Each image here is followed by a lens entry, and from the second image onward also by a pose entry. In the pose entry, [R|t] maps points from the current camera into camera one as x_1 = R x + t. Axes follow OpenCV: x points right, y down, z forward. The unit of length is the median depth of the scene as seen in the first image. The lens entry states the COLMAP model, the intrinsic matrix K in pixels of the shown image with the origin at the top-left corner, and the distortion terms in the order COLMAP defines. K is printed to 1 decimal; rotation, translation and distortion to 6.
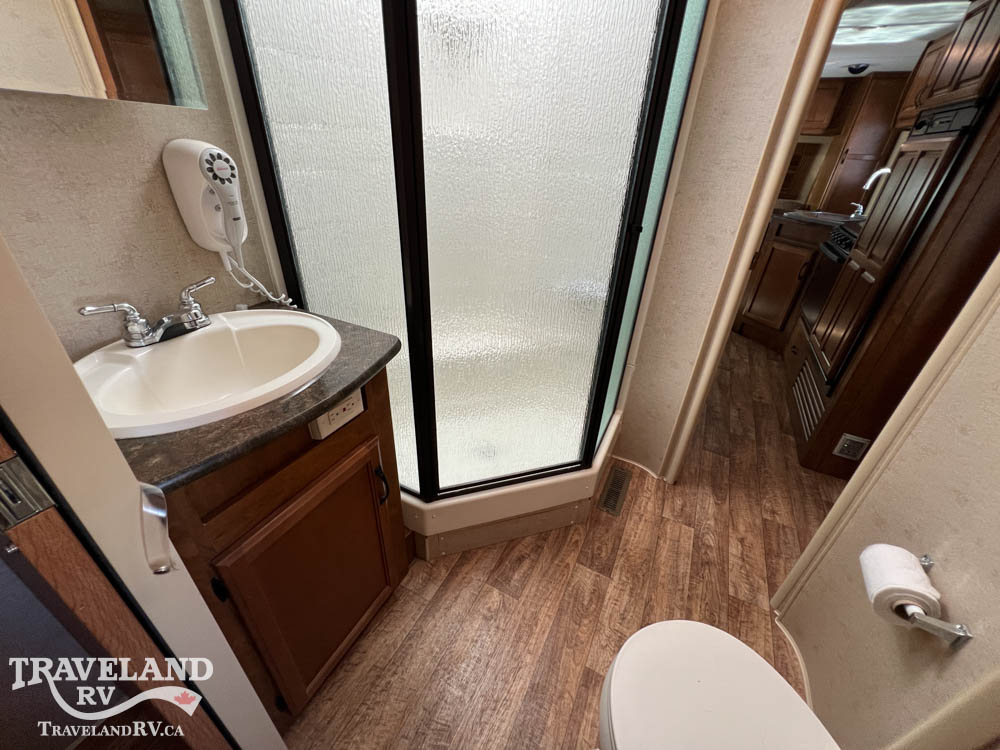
lens RADIAL K [[403.5, 0, 503.8], [0, 403.5, 376.8], [0, 0, 1]] dist [-0.001660, 0.000333]
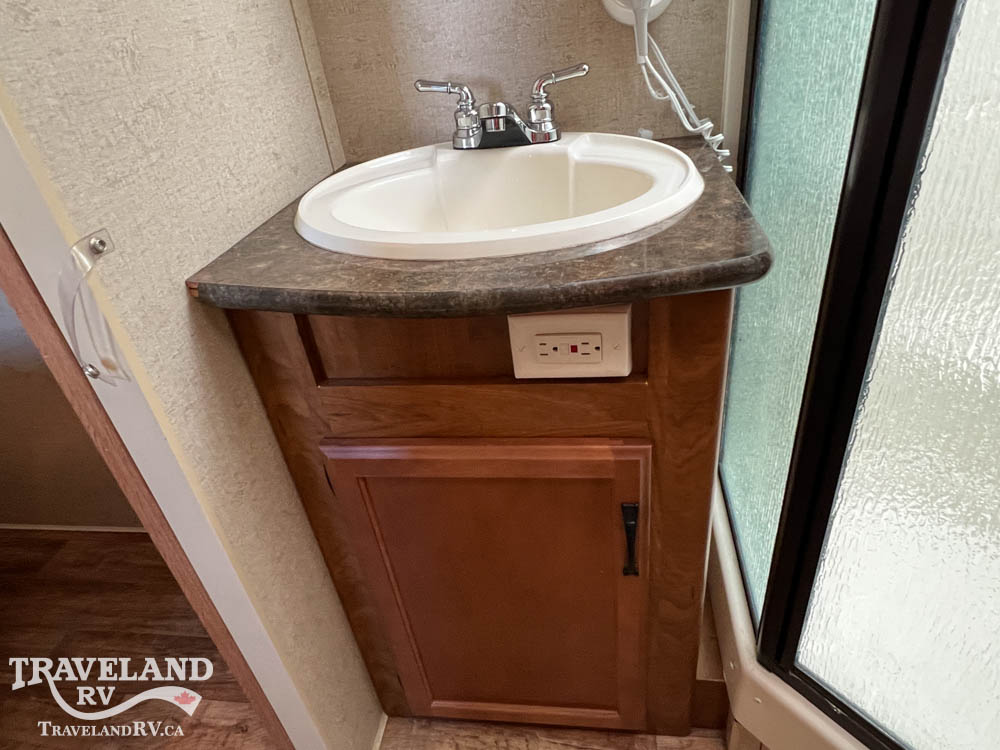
lens RADIAL K [[609.6, 0, 506.7], [0, 609.6, 370.7], [0, 0, 1]] dist [-0.000638, -0.000834]
pose [[0.319769, 0.435814, -0.841317, 0.206312], [-0.371633, 0.874476, 0.311740, -0.095264], [0.871572, 0.212976, 0.441592, 0.642809]]
